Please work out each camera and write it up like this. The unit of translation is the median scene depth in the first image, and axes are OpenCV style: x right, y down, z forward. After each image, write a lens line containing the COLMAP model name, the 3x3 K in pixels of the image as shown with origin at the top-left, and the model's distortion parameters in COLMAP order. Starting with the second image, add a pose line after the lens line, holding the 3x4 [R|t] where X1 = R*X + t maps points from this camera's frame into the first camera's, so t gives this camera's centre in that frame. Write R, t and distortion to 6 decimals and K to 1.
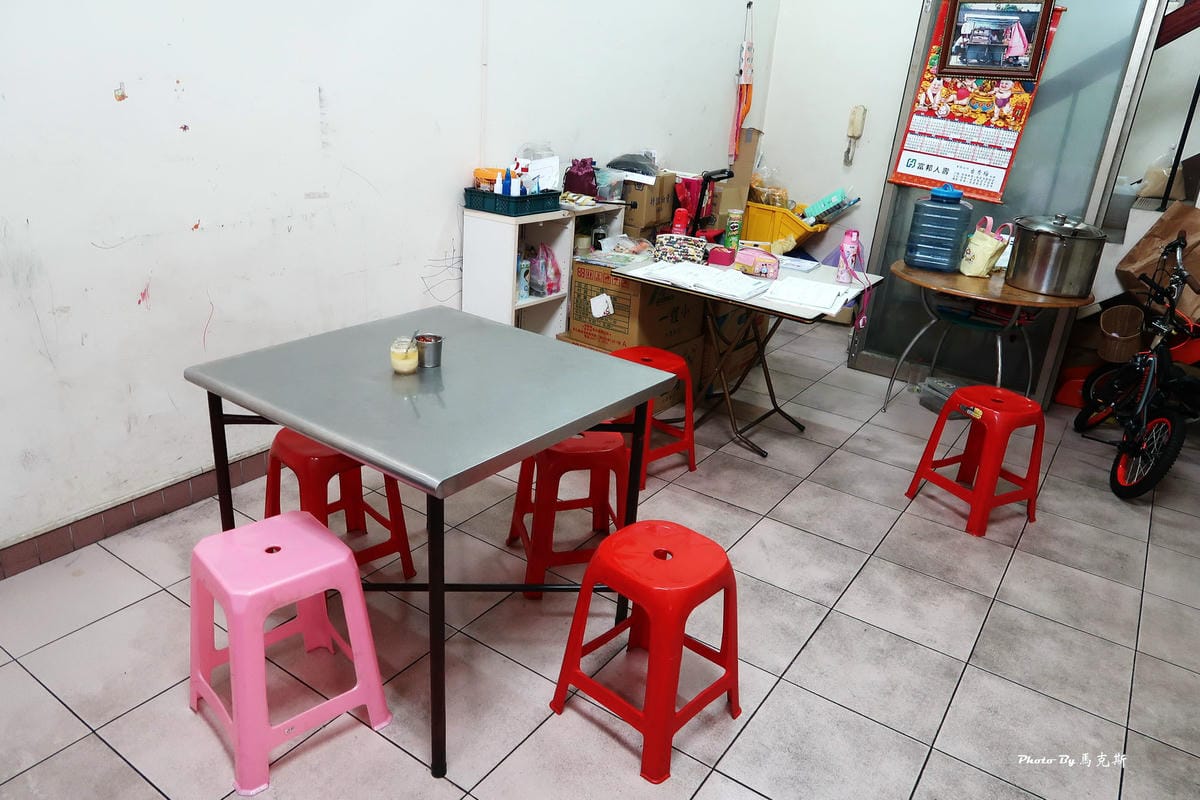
lens RADIAL K [[833.0, 0, 600.0], [0, 833.0, 400.0], [0, 0, 1]] dist [-0.020685, -0.002499]
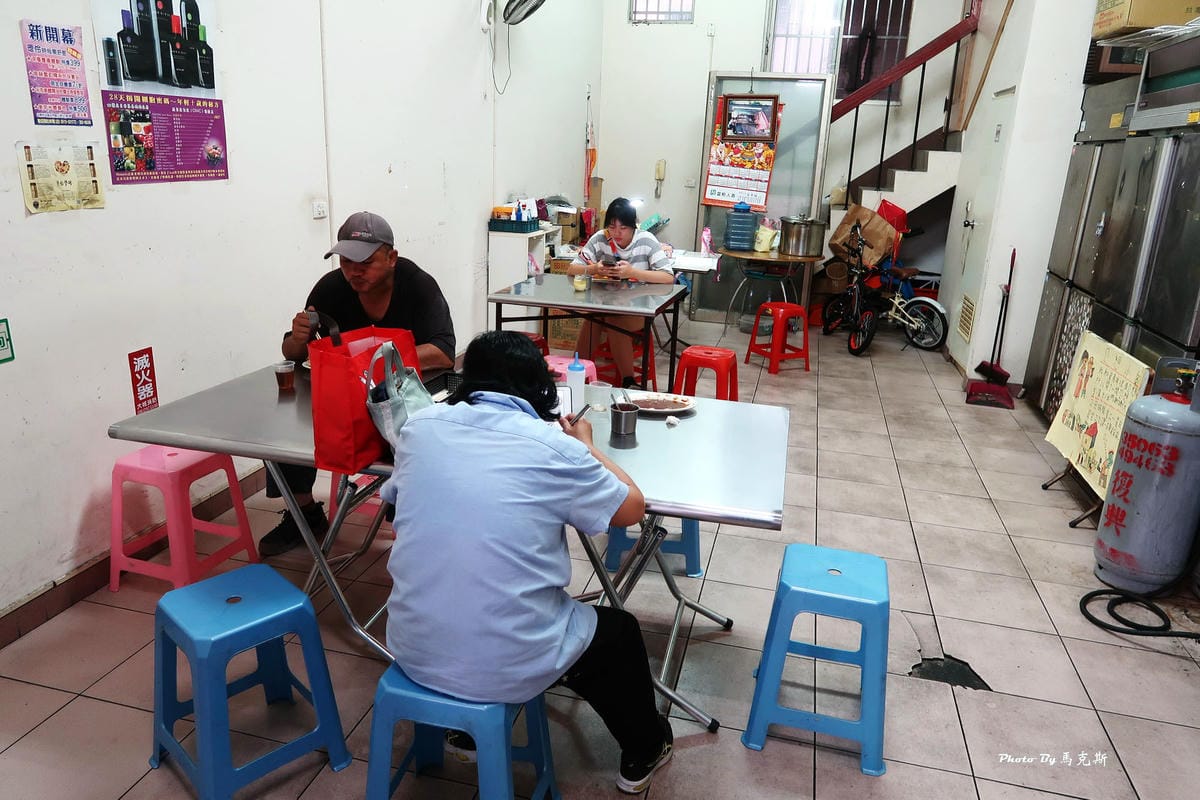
lens RADIAL K [[833.0, 0, 600.0], [0, 833.0, 400.0], [0, 0, 1]] dist [-0.020685, -0.002499]
pose [[0.938272, -0.130009, 0.320535, -0.480448], [0.149030, 0.988198, -0.035427, 0.173191], [-0.312146, 0.081010, 0.946574, -0.544952]]
